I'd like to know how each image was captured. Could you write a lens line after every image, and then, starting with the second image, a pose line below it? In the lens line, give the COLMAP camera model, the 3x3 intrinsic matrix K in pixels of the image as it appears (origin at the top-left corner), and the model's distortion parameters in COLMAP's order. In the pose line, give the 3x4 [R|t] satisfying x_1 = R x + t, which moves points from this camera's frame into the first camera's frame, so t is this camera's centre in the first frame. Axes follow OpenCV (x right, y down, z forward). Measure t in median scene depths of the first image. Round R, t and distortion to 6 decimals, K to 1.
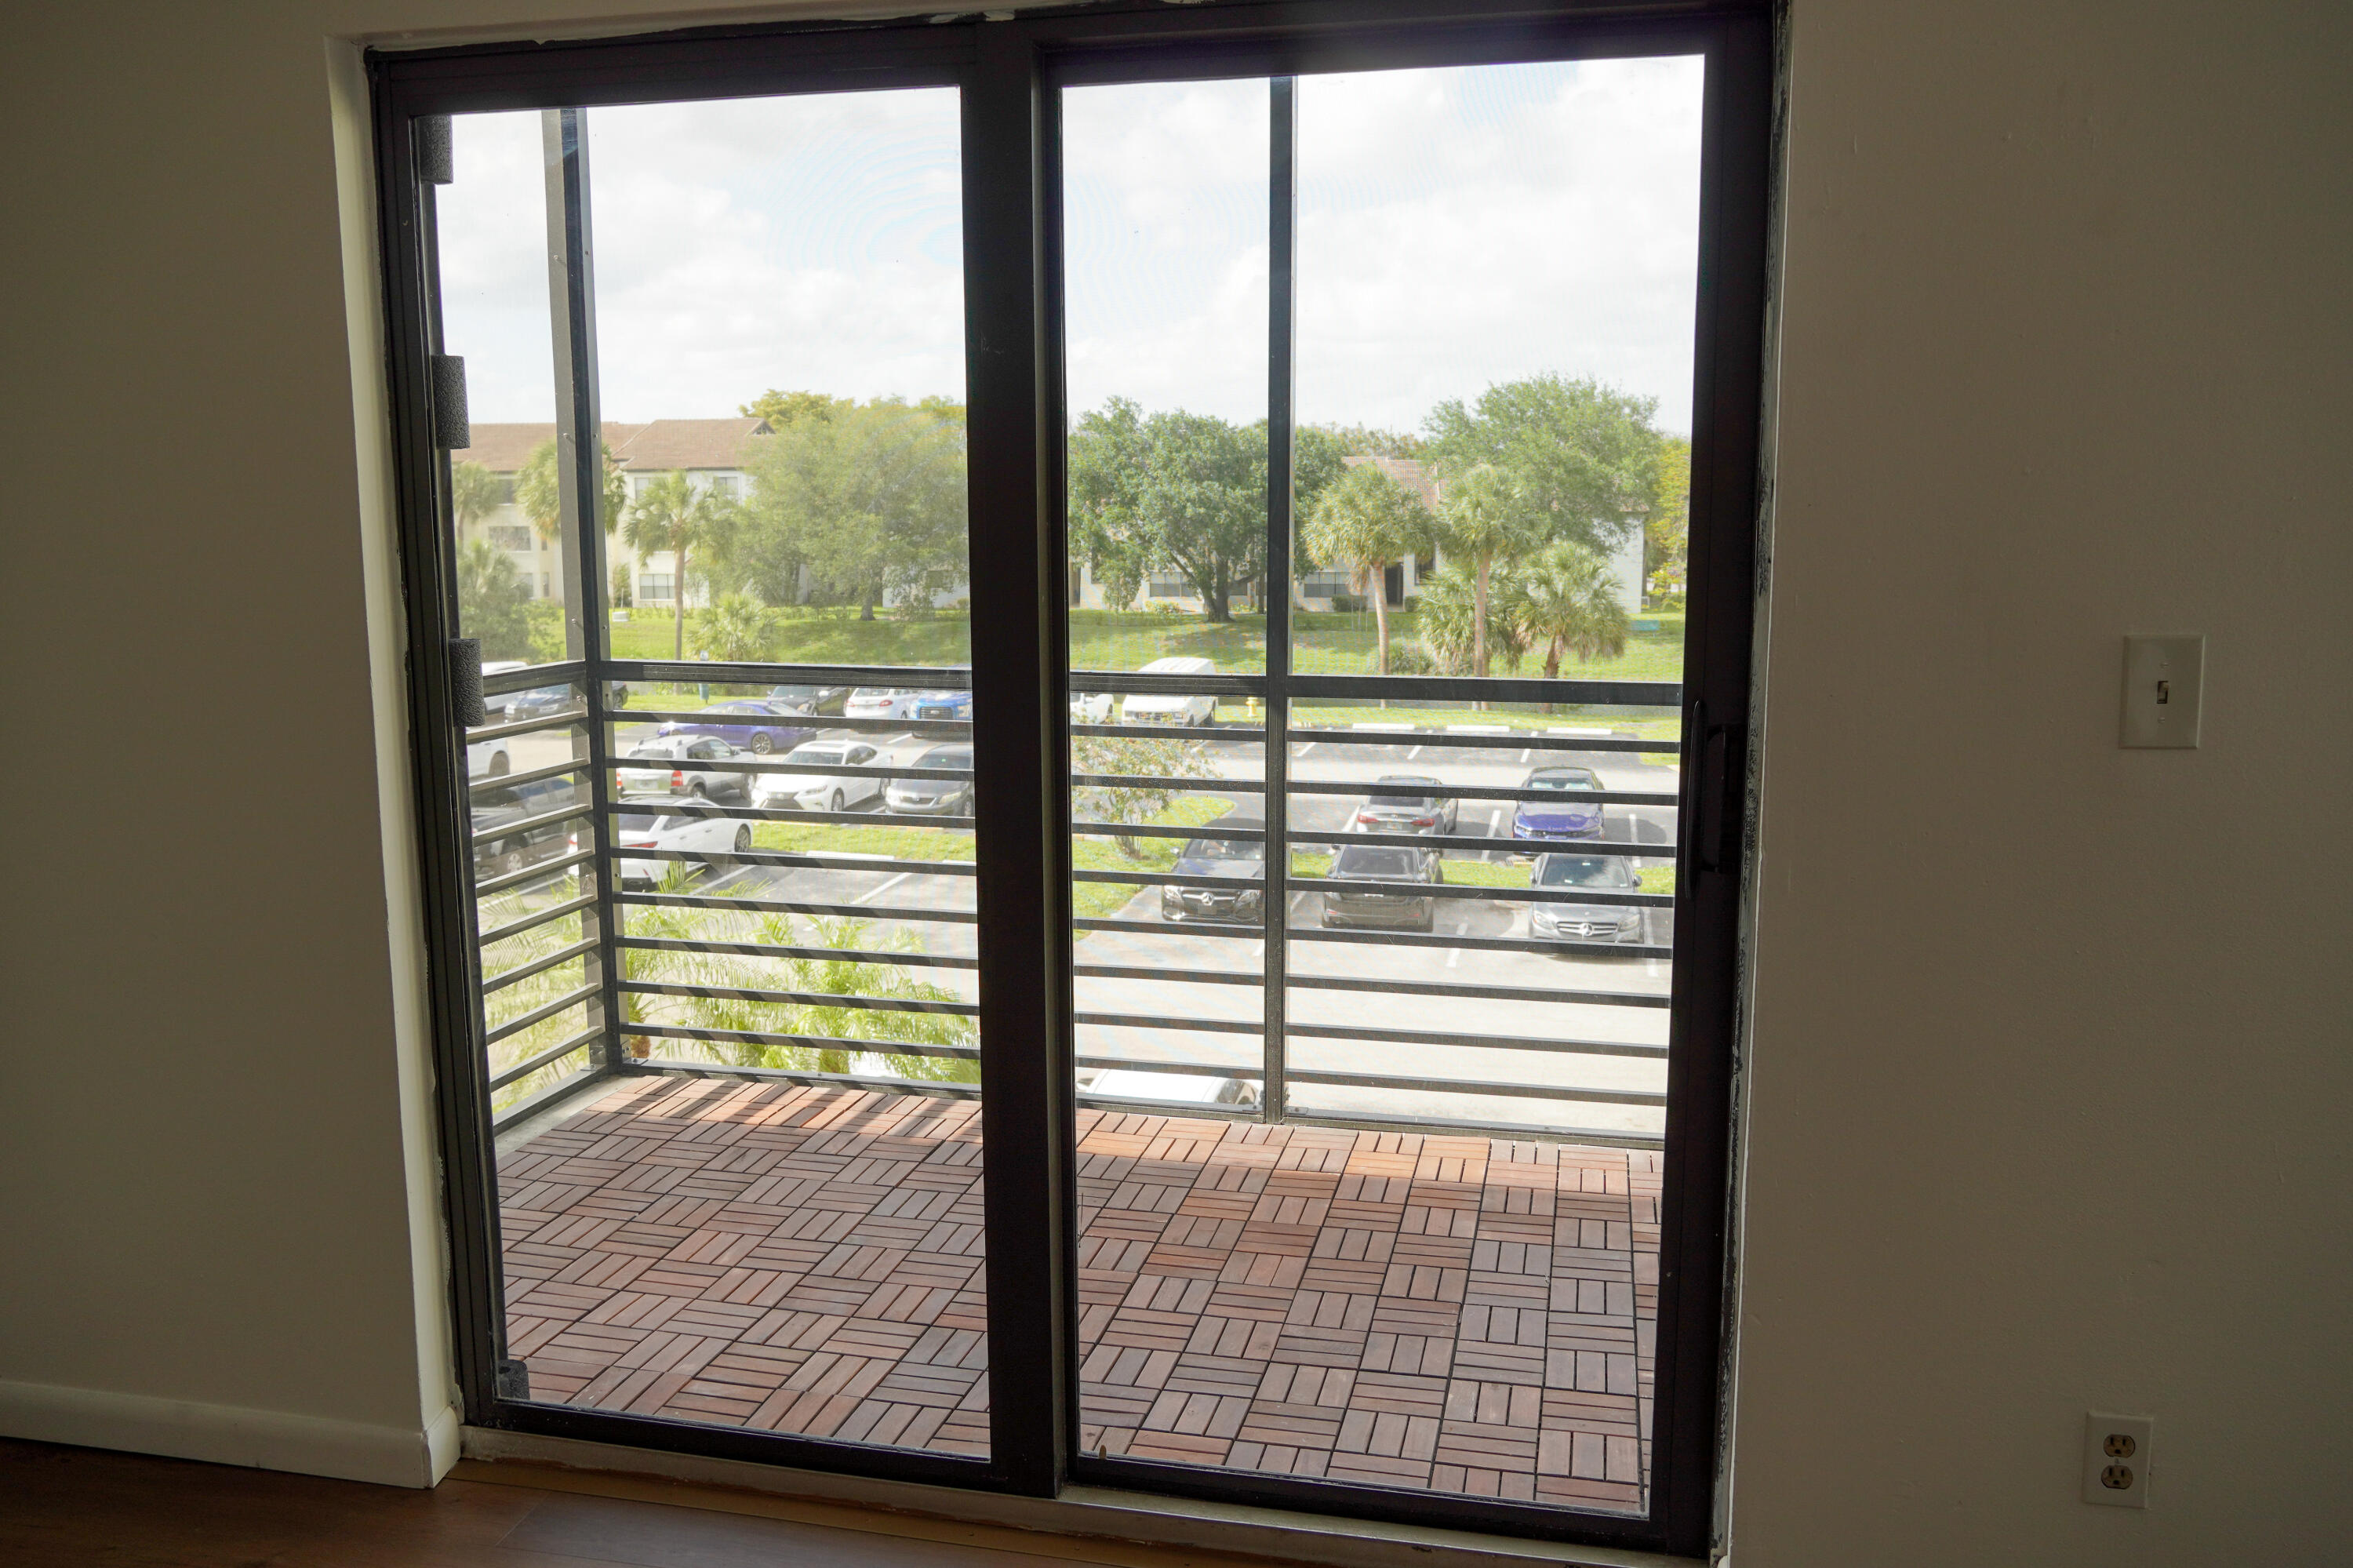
lens RADIAL K [[1841.0, 0, 1183.0], [0, 1841.0, 775.1], [0, 0, 1]] dist [-0.031897, 0.039997]
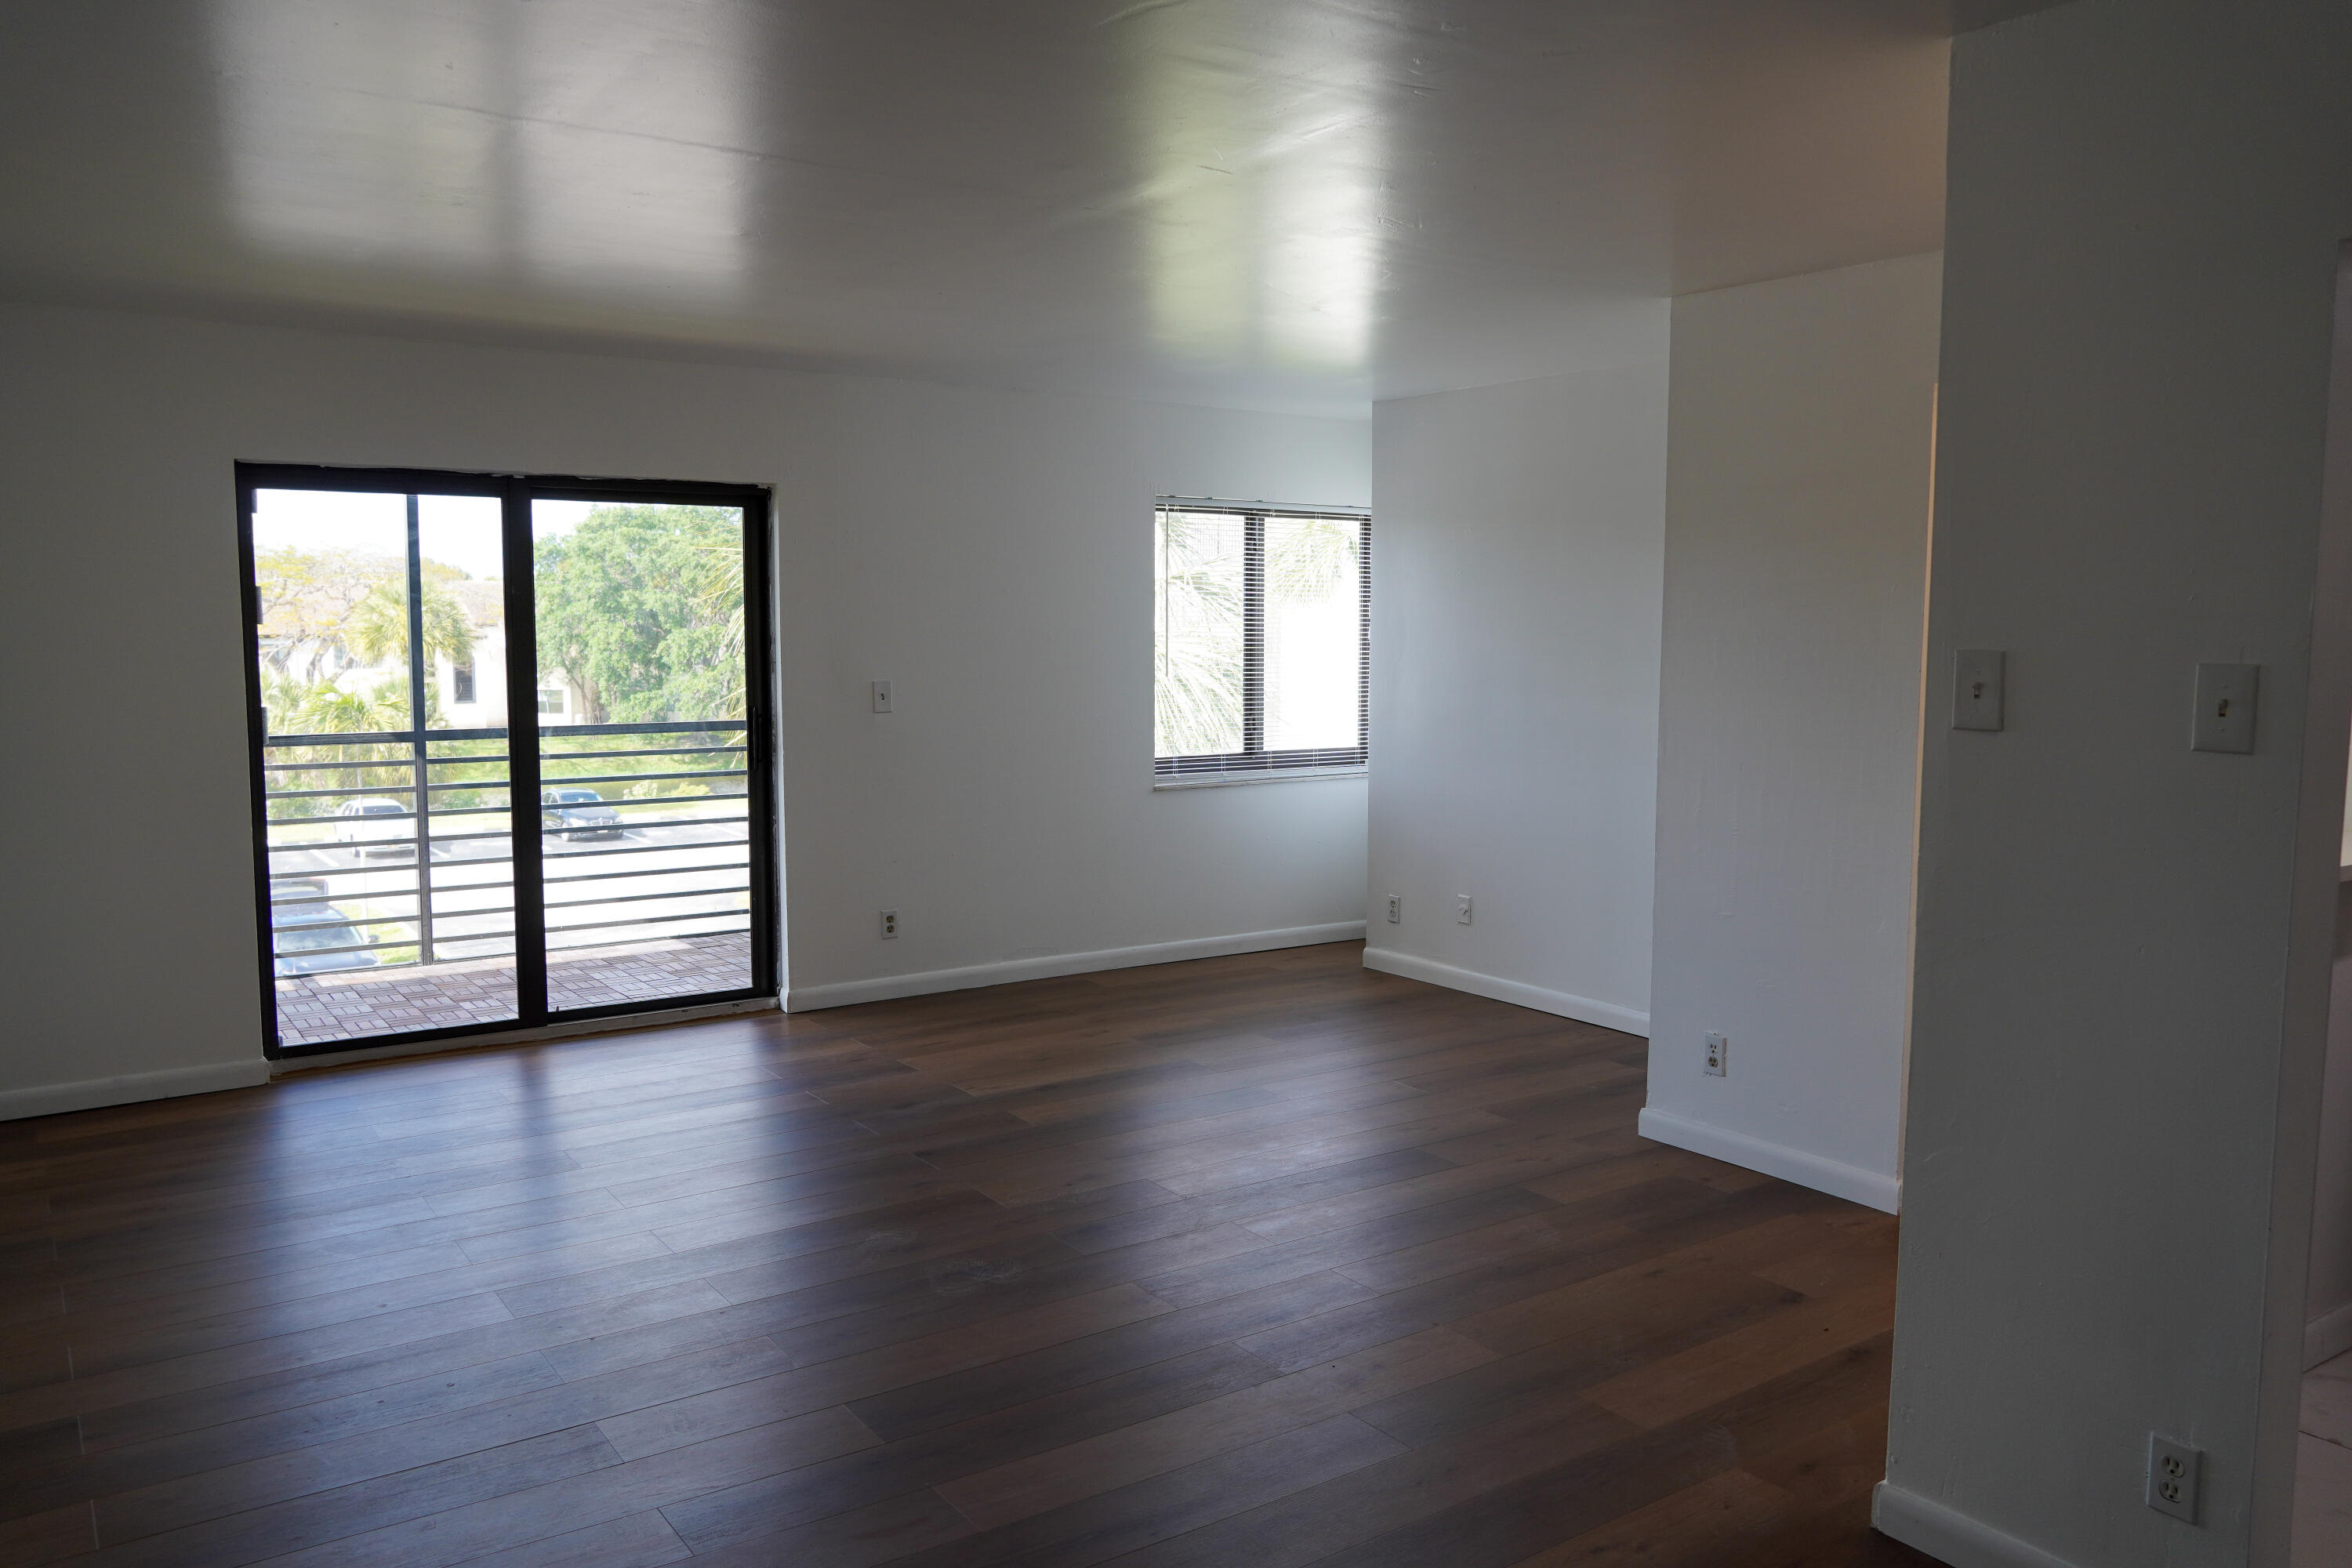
lens RADIAL K [[1840.2, 0, 1180.0], [0, 1840.2, 784.7], [0, 0, 1]] dist [-0.031897, 0.039997]
pose [[0.673860, -0.064571, 0.736032, -0.828909], [0.106757, 0.994229, -0.010517, 0.108465], [-0.731106, 0.085664, 0.676865, -0.881620]]
